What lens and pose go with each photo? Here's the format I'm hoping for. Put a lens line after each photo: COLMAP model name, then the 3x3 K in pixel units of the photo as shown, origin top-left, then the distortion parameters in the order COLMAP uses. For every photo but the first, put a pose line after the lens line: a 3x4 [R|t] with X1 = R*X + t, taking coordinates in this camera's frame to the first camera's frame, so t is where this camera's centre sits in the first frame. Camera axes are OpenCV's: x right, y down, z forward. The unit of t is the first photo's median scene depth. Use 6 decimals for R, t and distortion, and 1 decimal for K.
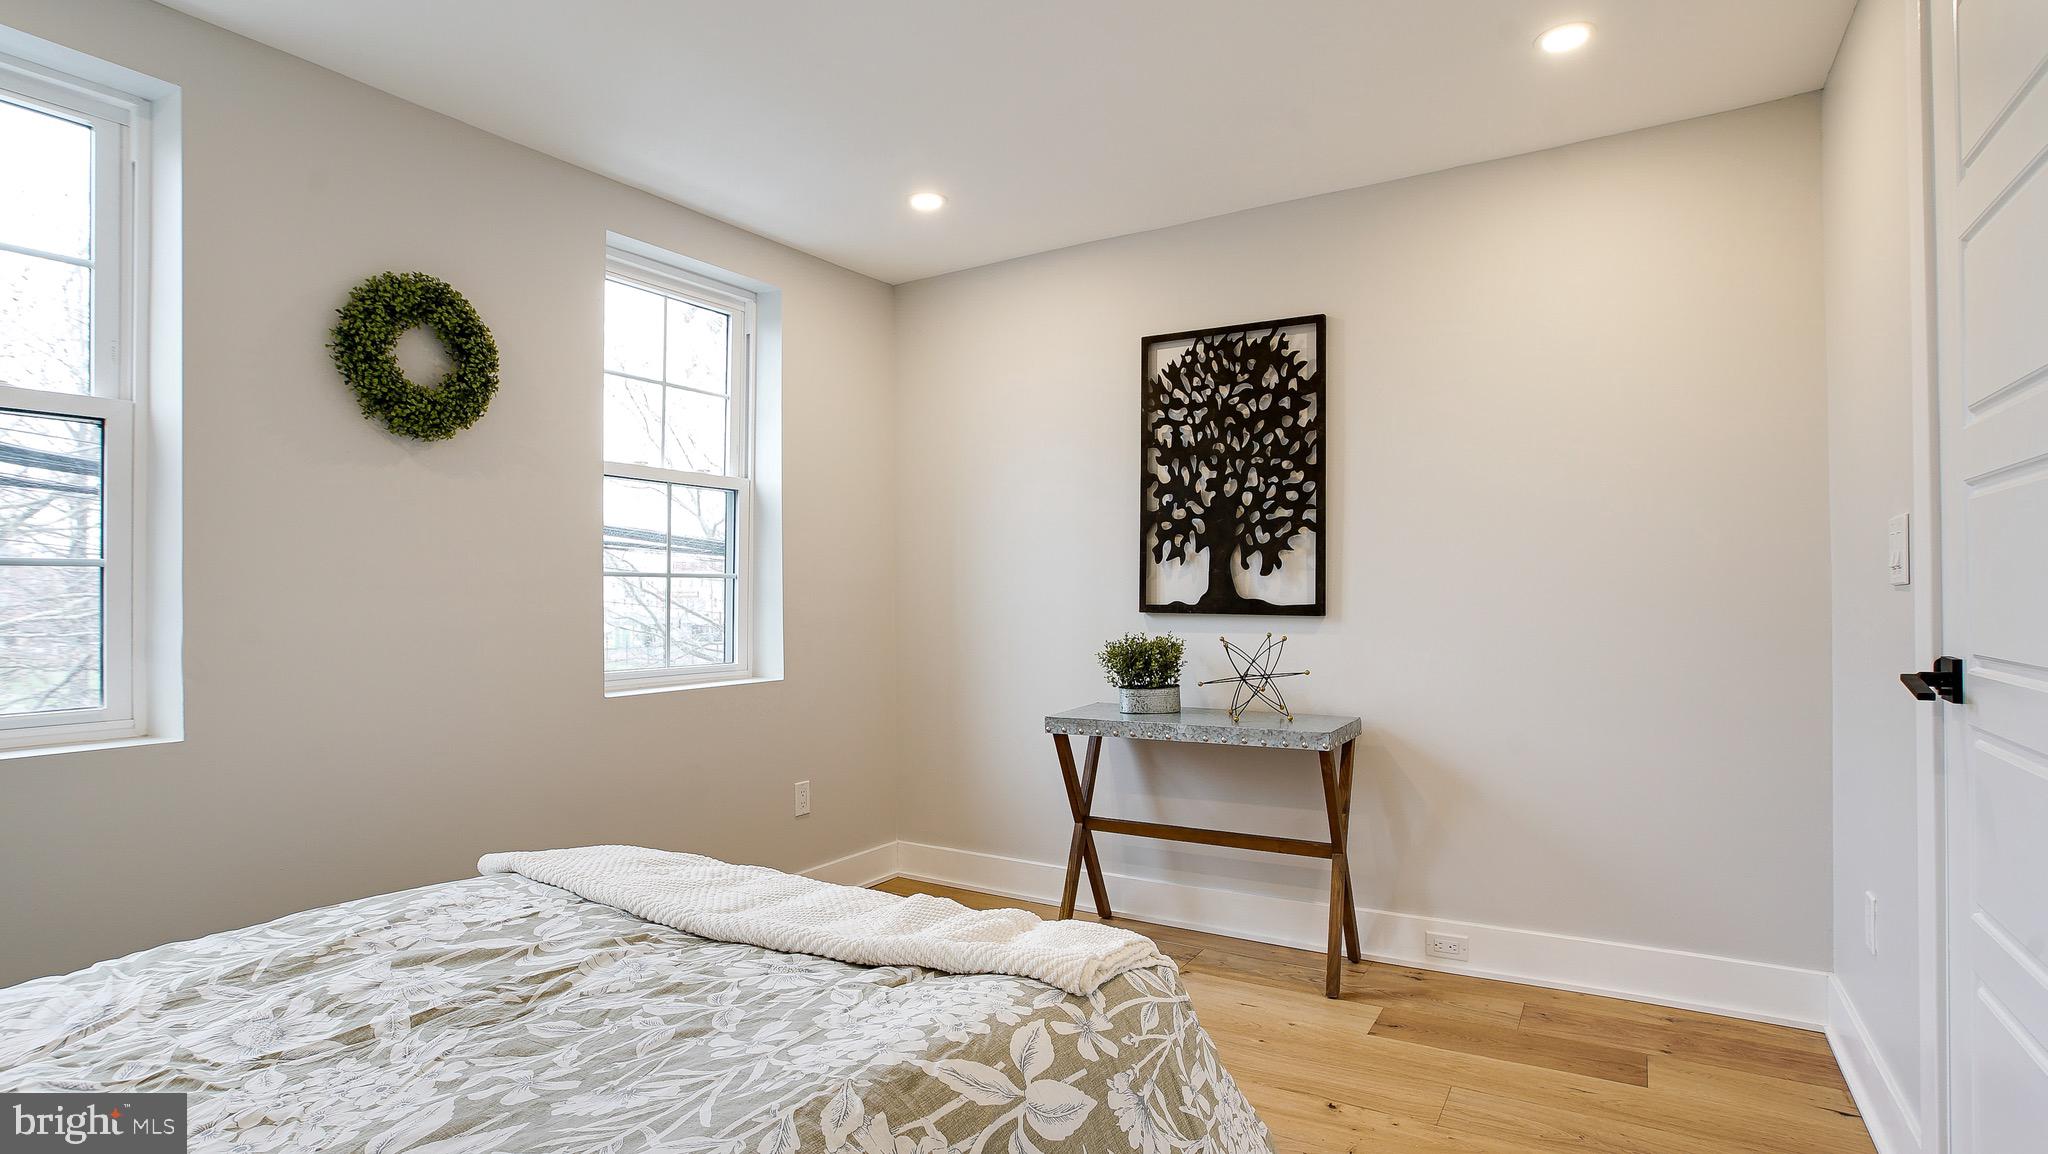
lens RADIAL K [[1021.7, 0, 1020.3], [0, 1021.7, 582.6], [0, 0, 1]] dist [-0.020785, -0.000185]
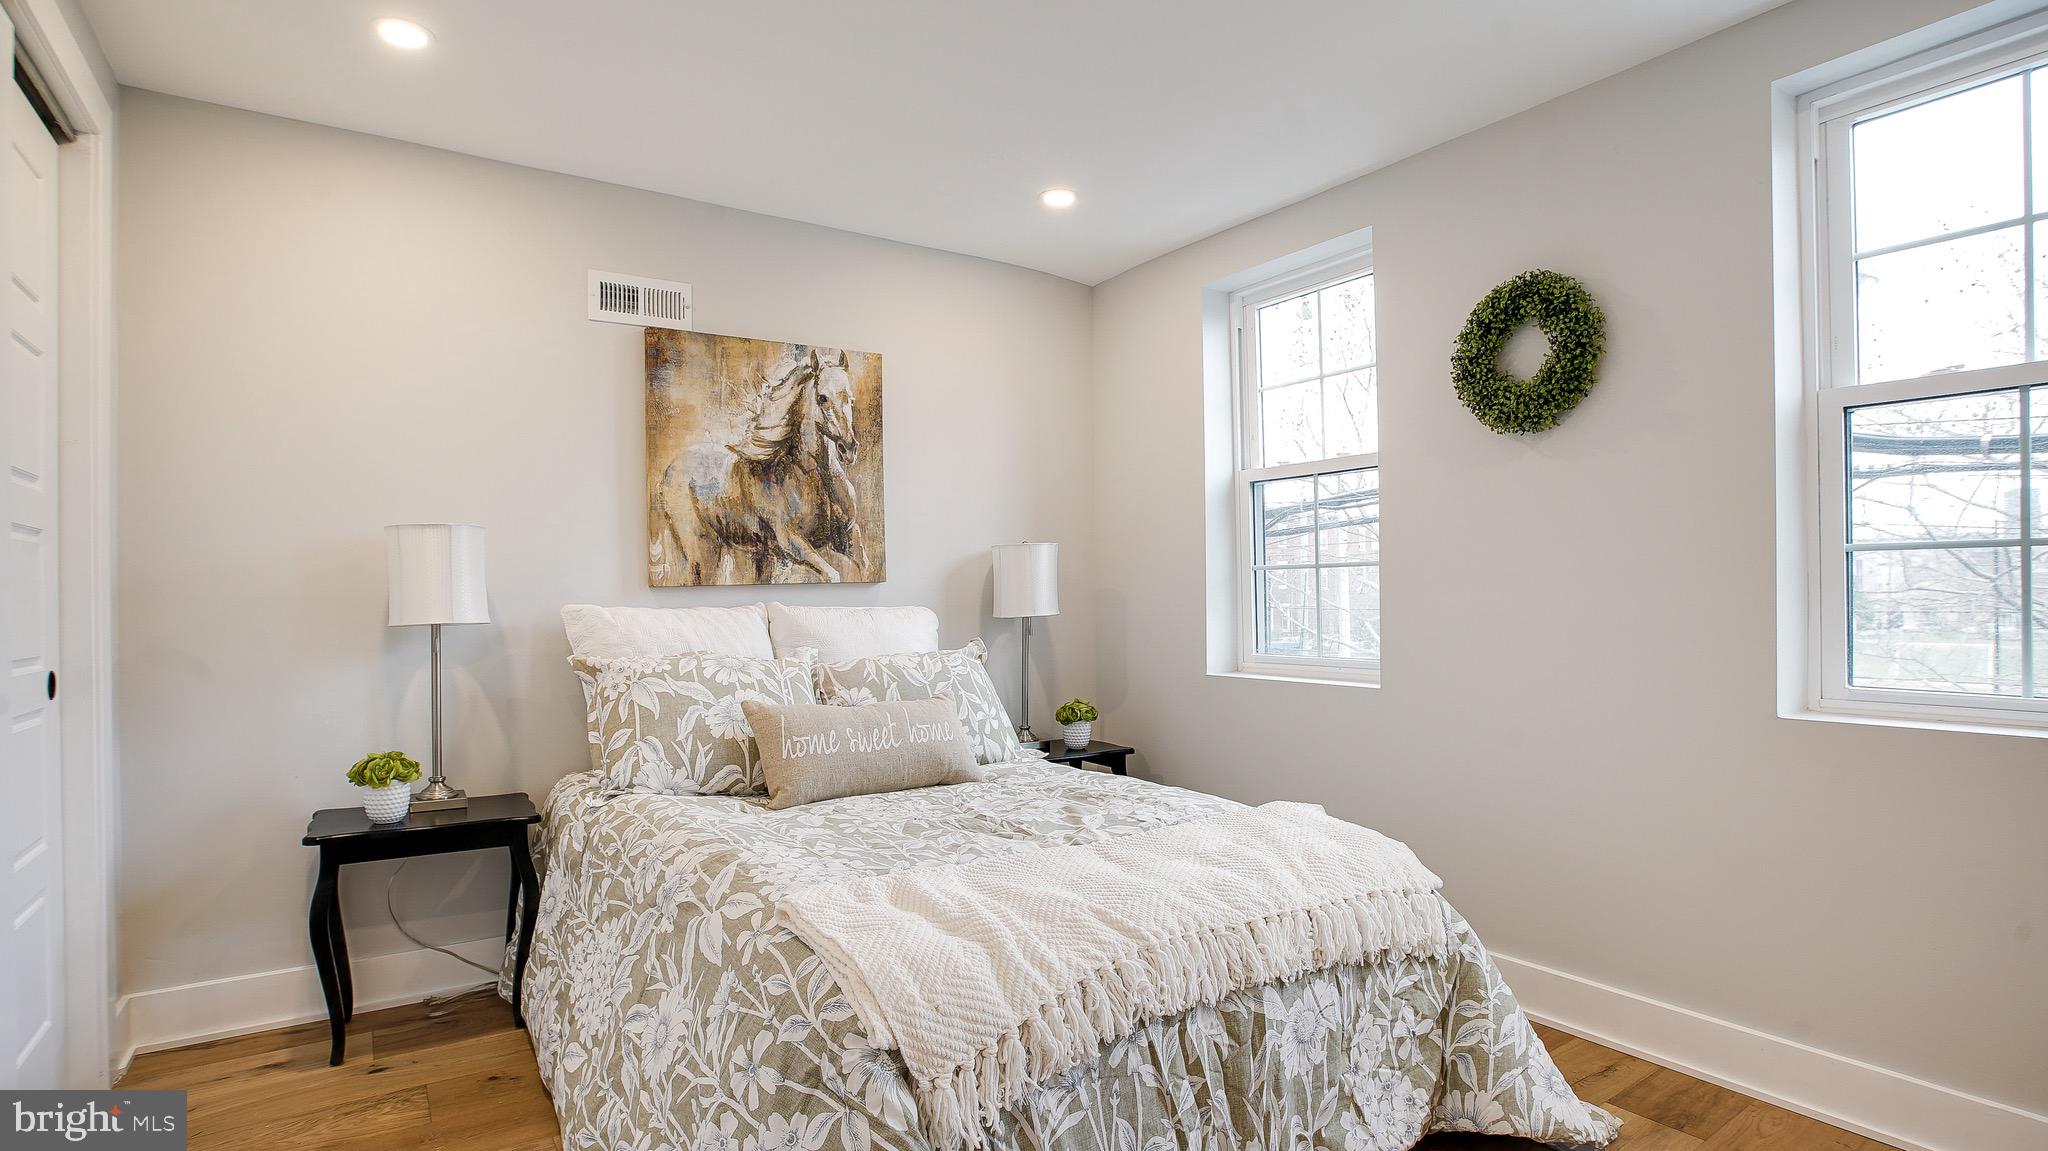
lens RADIAL K [[1021.7, 0, 1018.0], [0, 1021.7, 585.2], [0, 0, 1]] dist [-0.020785, -0.000185]
pose [[-0.416256, 0.000566, -0.909247, 1.020835], [0.024219, 0.999652, -0.010466, 0.021060], [0.908925, -0.026378, -0.416125, 1.724988]]
